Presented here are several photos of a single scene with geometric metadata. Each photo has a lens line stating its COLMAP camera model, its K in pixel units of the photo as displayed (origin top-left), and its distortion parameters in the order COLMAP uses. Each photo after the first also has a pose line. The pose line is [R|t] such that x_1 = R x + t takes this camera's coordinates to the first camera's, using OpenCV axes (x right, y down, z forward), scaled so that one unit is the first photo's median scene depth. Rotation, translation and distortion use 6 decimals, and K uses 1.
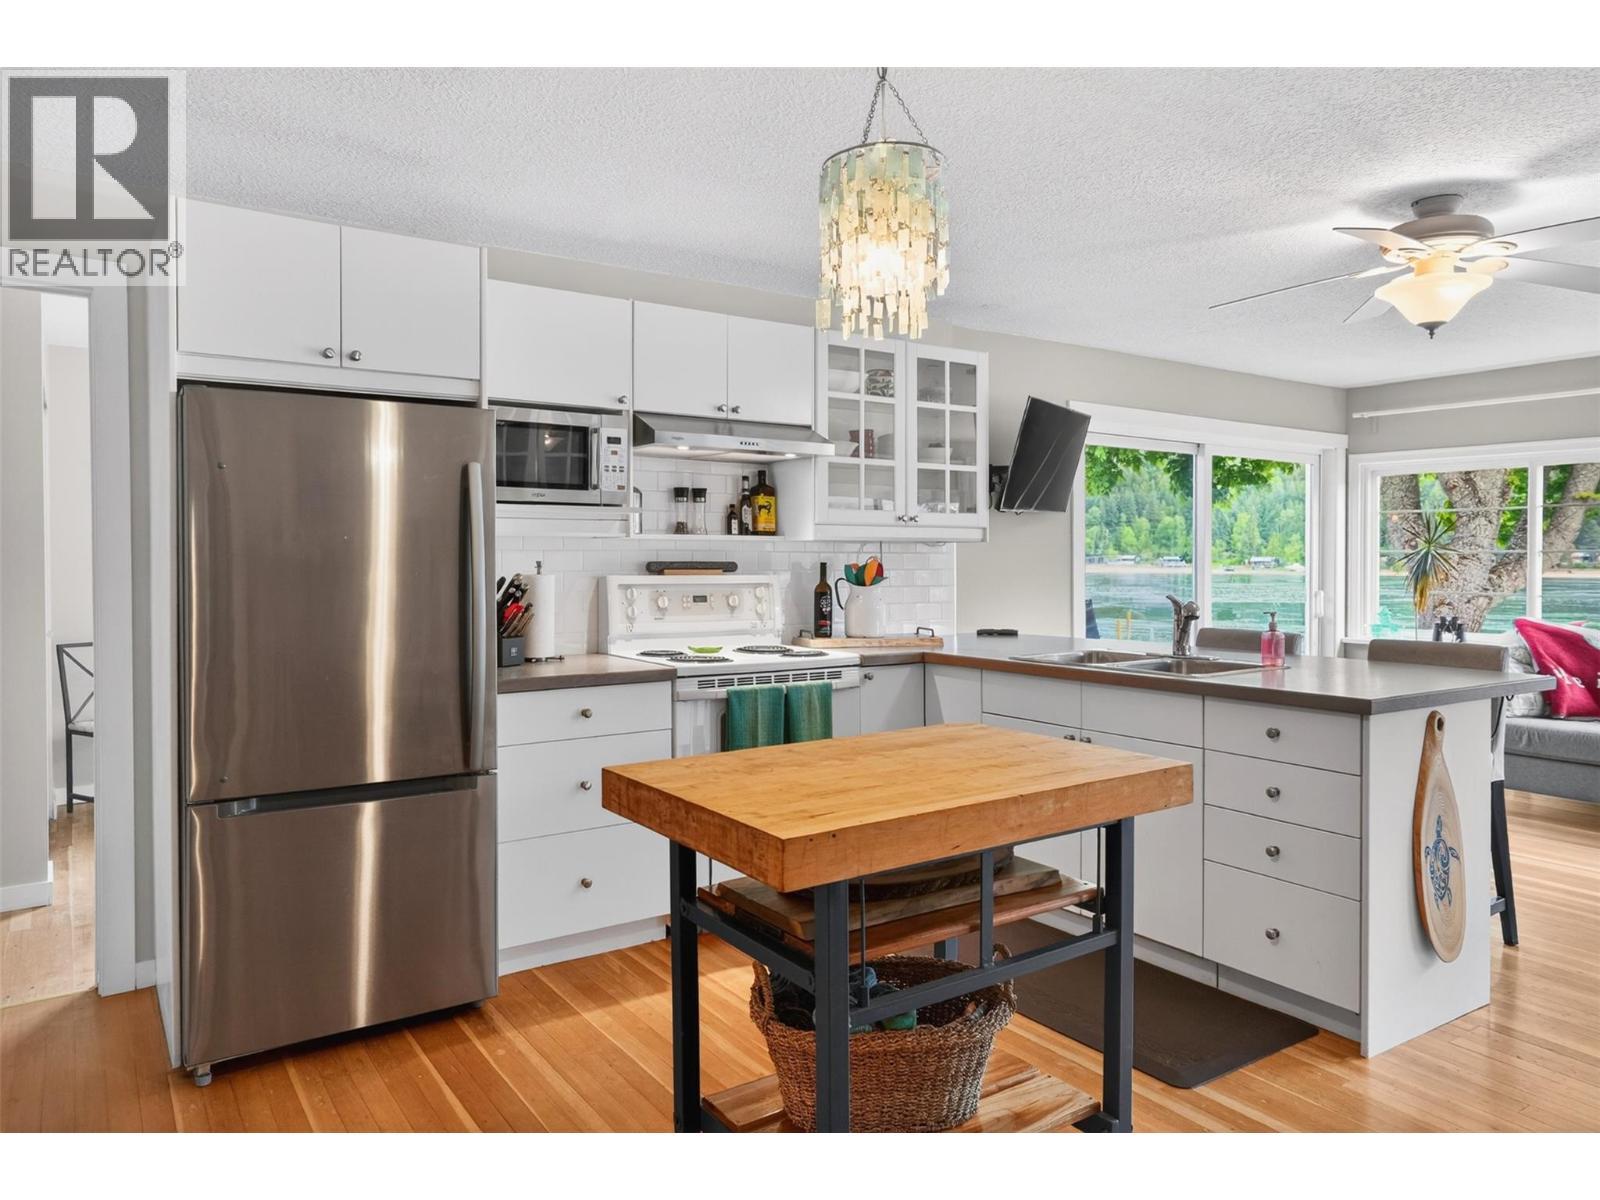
lens RADIAL K [[1040.8, 0, 803.7], [0, 1040.8, 590.8], [0, 0, 1]] dist [-0.001845, -0.000042]
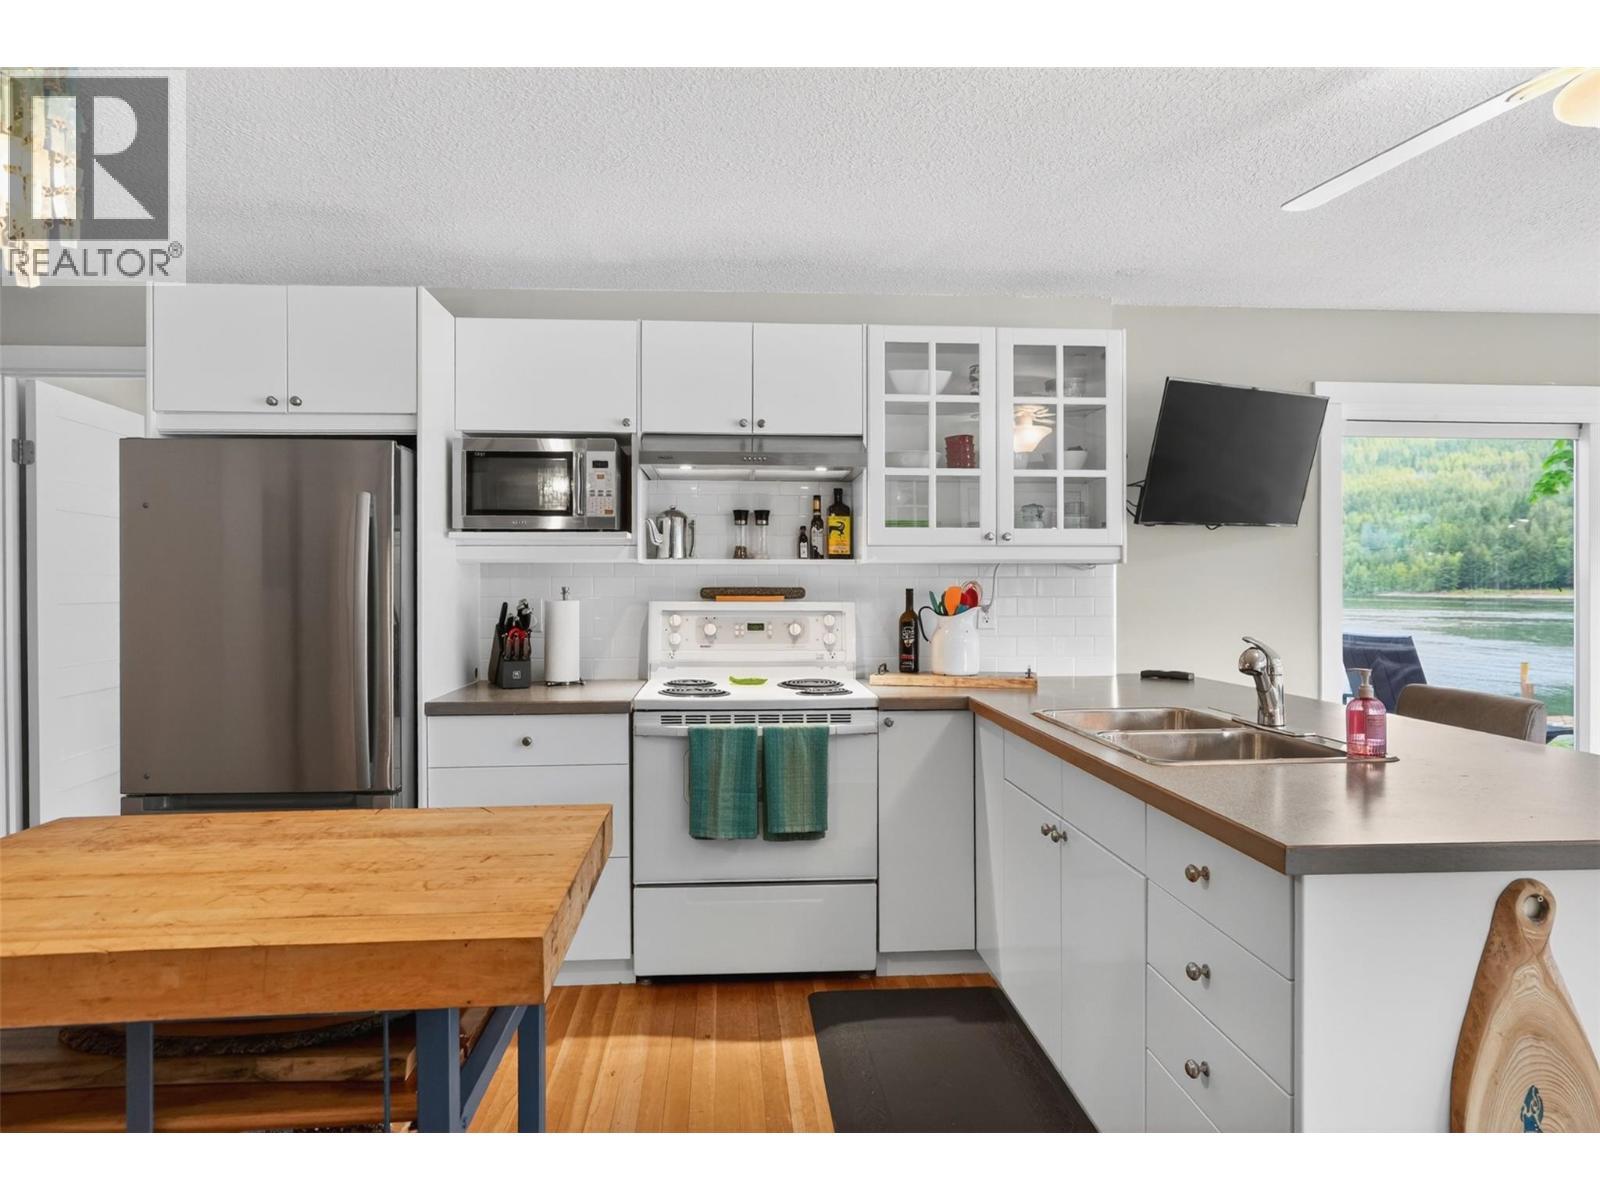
lens RADIAL K [[927.7, 0, 790.6], [0, 927.7, 599.0], [0, 0, 1]] dist [-0.009655, 0.001921]
pose [[0.869689, 0.008528, -0.493526, 0.342877], [-0.014629, 0.999857, -0.008502, -0.010734], [0.493383, 0.014614, 0.869689, 0.277489]]
